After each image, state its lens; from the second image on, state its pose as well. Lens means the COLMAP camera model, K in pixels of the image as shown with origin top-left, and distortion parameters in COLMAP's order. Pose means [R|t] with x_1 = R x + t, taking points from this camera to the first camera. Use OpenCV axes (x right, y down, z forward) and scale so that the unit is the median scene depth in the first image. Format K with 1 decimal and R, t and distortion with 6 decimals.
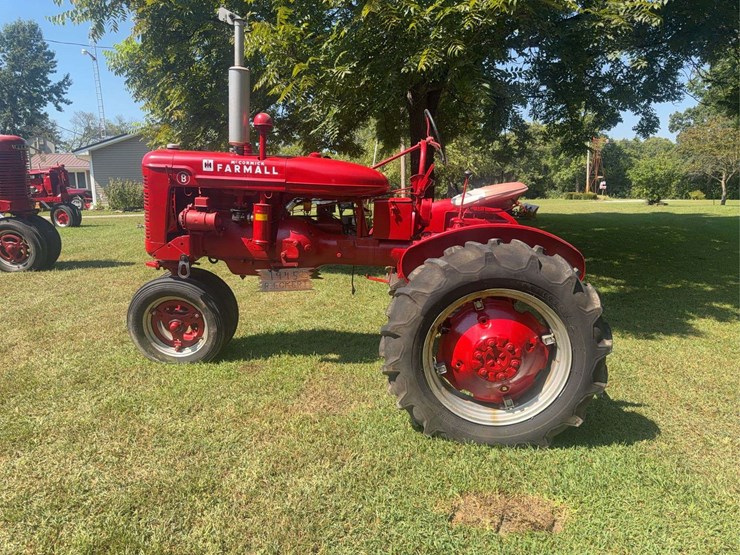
lens RADIAL K [[535.3, 0, 370.0], [0, 535.3, 277.5], [0, 0, 1]] dist [0.004000, -0.011336]
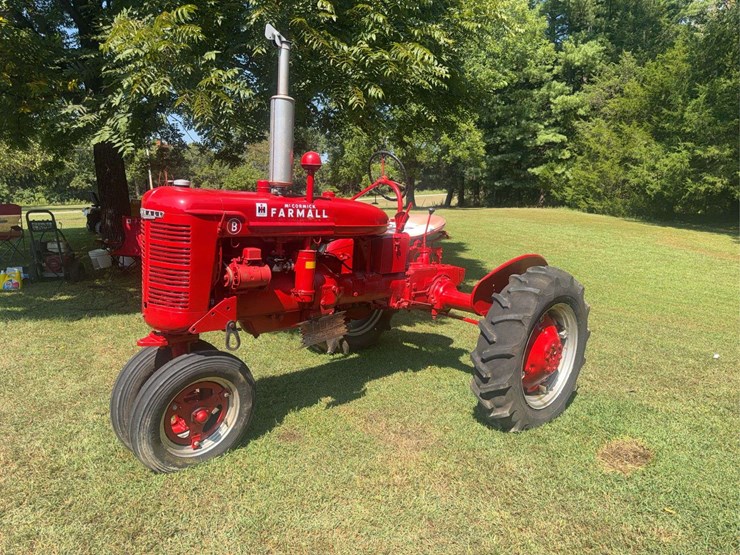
lens RADIAL K [[535.3, 0, 370.0], [0, 535.3, 277.5], [0, 0, 1]] dist [0.004000, -0.011336]
pose [[0.680170, -0.118015, 0.723493, -0.800973], [0.117313, 0.991759, 0.051486, -0.128689], [-0.723607, 0.049856, 0.688409, 0.312730]]
